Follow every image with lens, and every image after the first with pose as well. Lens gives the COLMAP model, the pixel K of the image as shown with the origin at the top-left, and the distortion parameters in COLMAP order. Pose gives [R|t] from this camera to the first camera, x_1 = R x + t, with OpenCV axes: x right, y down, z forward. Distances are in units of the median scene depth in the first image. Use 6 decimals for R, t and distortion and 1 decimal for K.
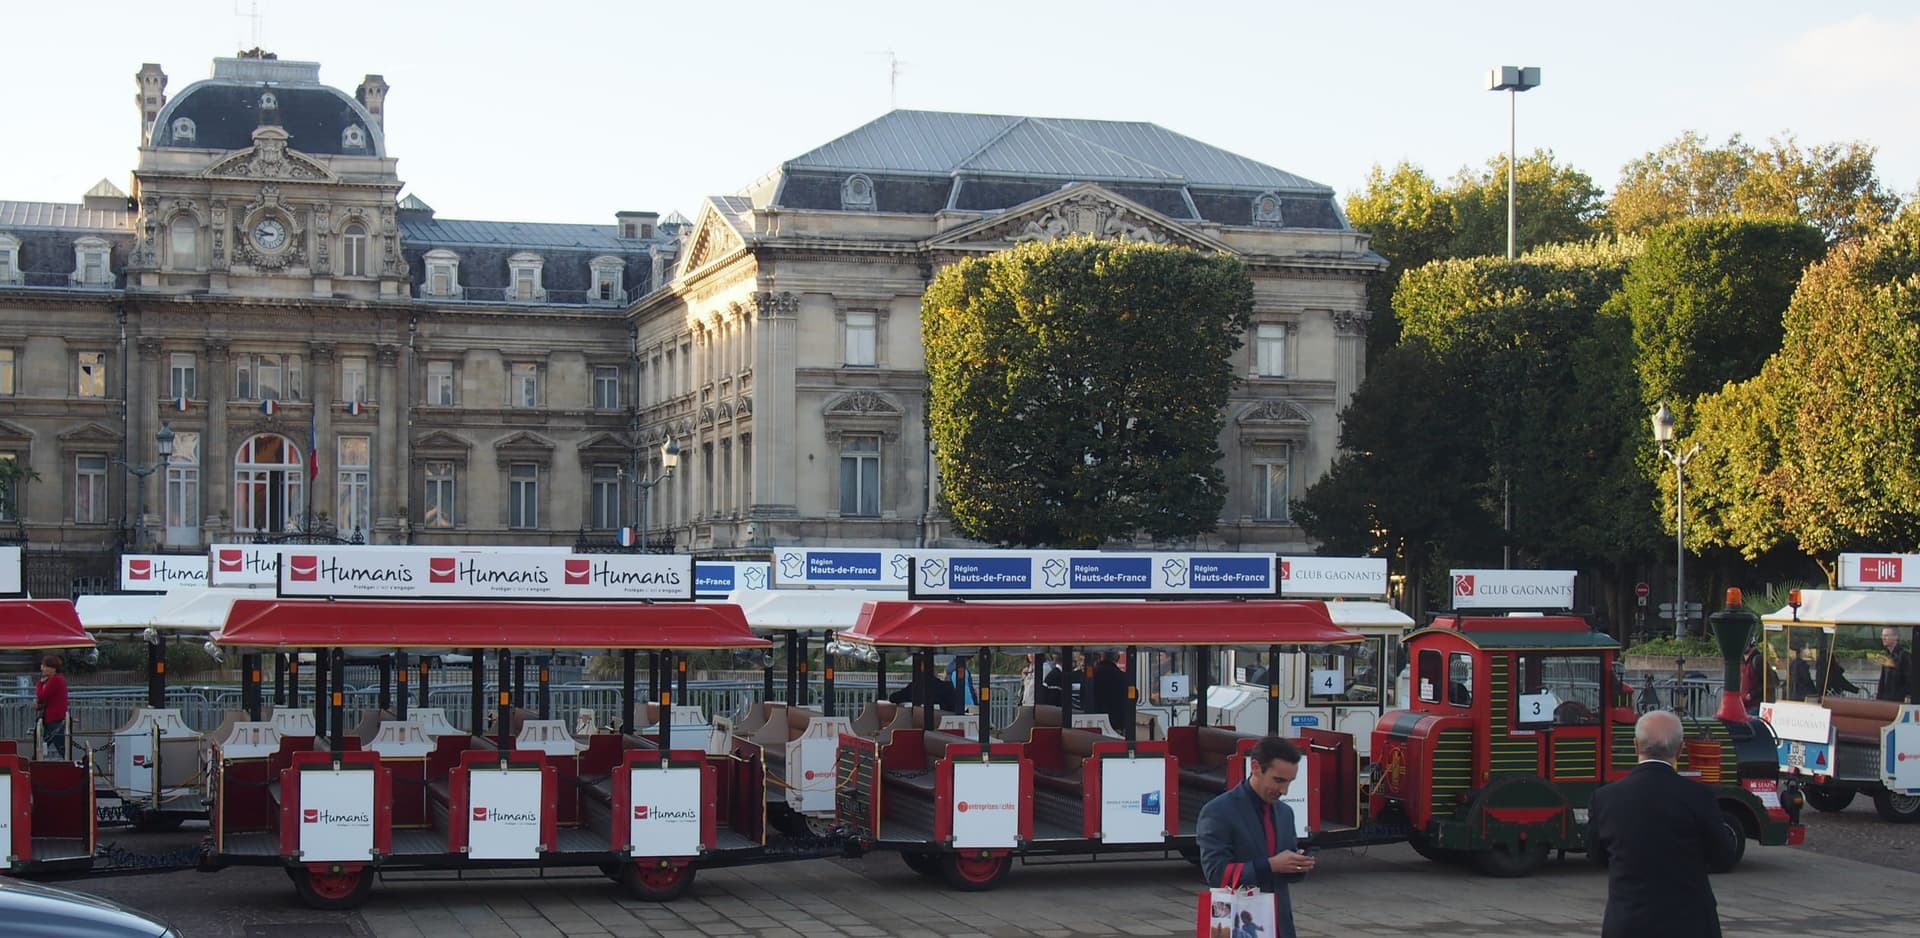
lens RADIAL K [[2853.7, 0, 959.1], [0, 2853.7, 619.7], [0, 0, 1]] dist [-0.005175, -0.046704]
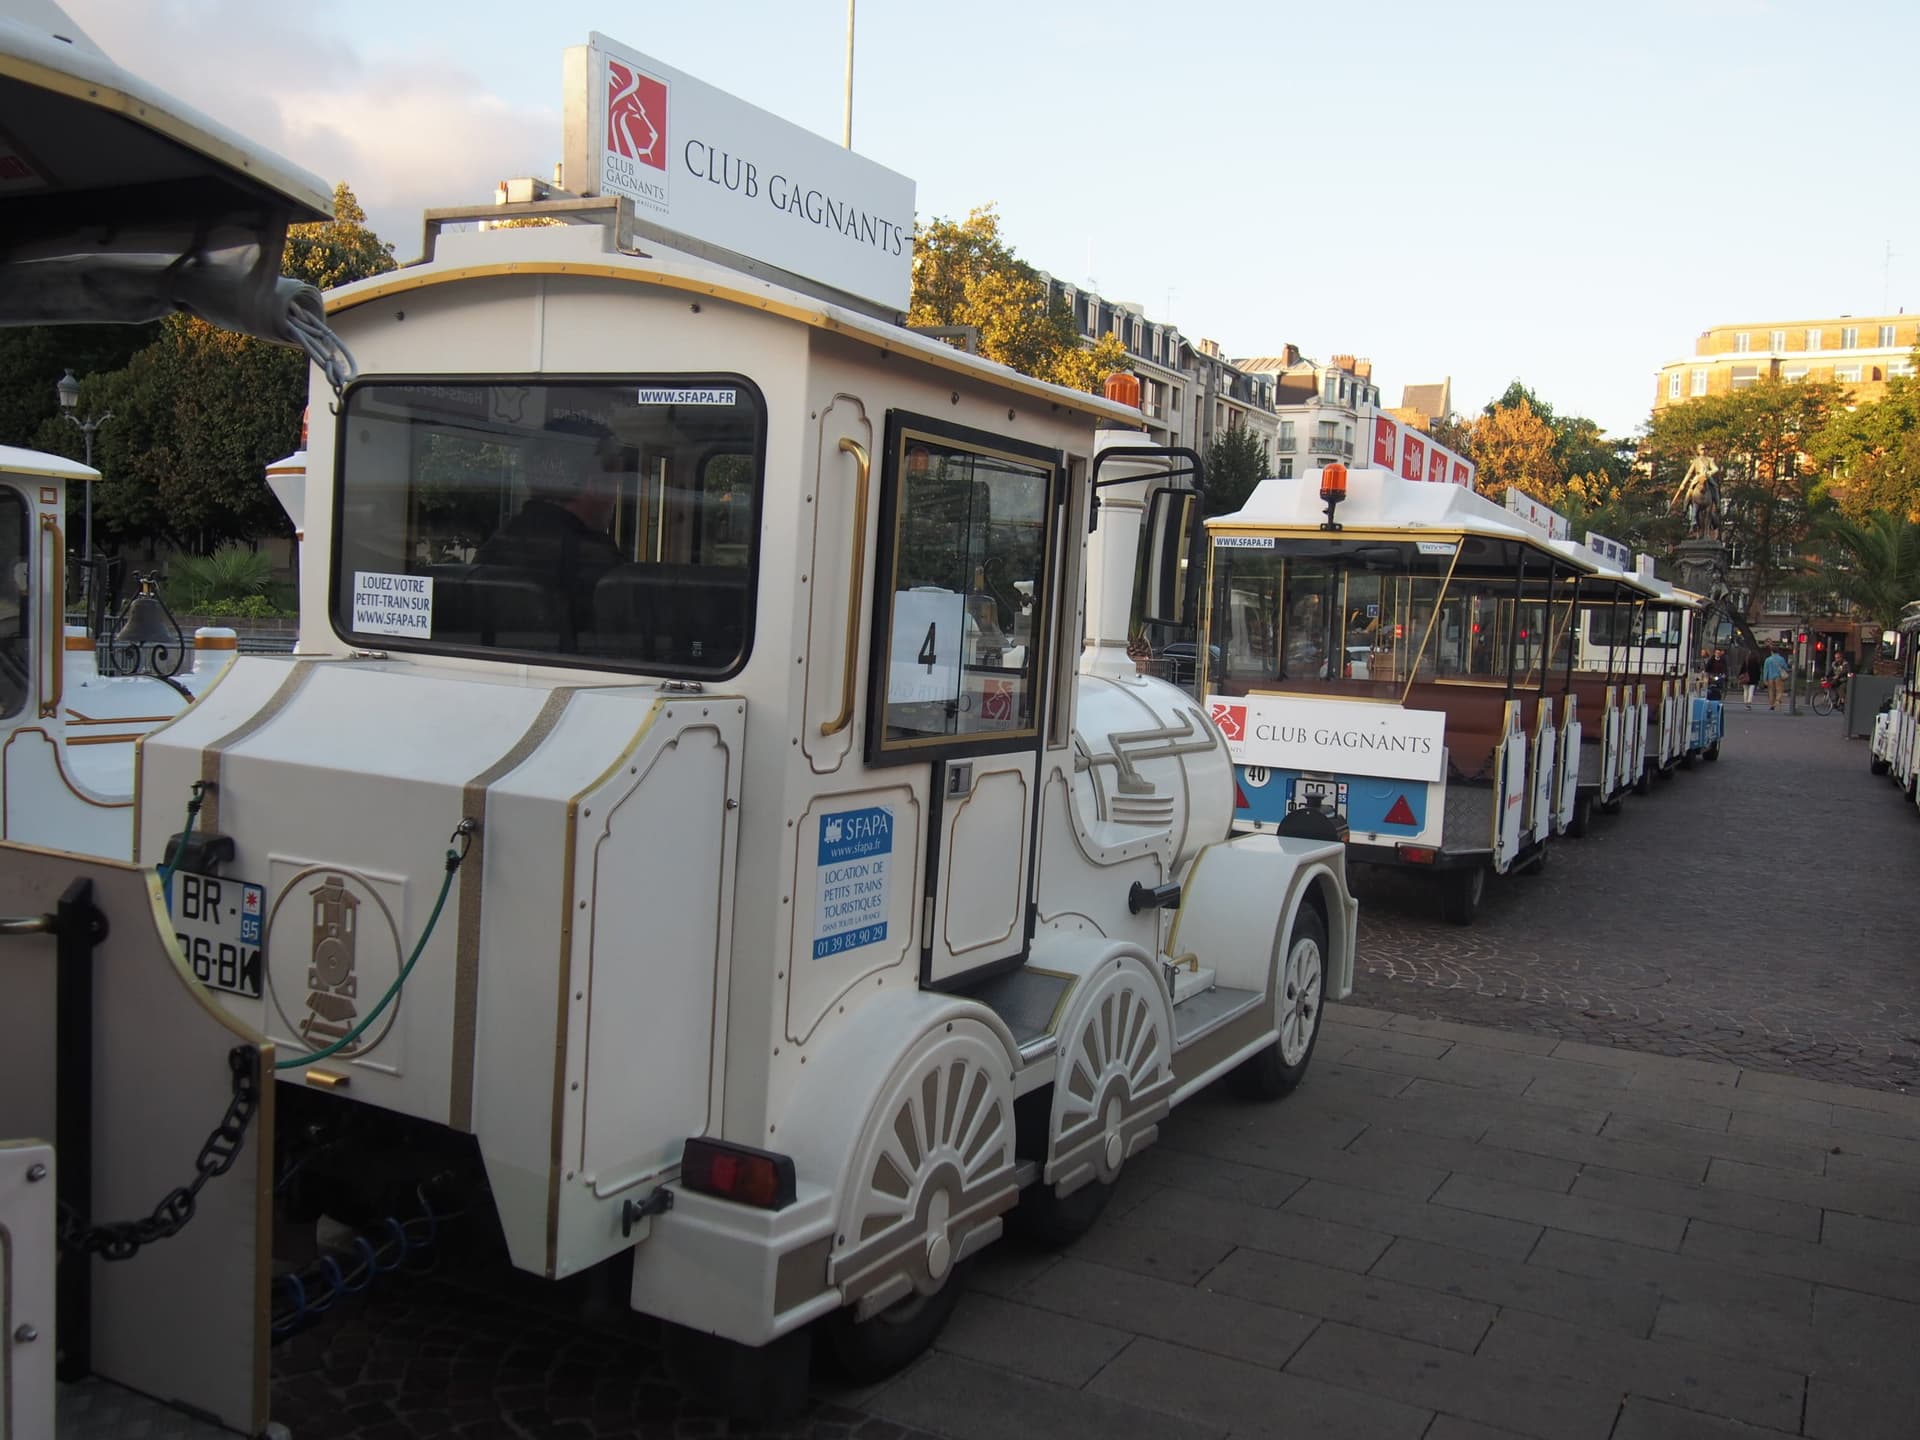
lens RADIAL K [[1736.0, 0, 960.0], [0, 1736.0, 720.0], [0, 0, 1]] dist [-0.012896, -0.001458]
pose [[0.689463, -0.018265, 0.724090, 0.005723], [-0.029882, 0.998114, 0.053630, 0.003254], [-0.723704, -0.058613, 0.687617, 0.144520]]
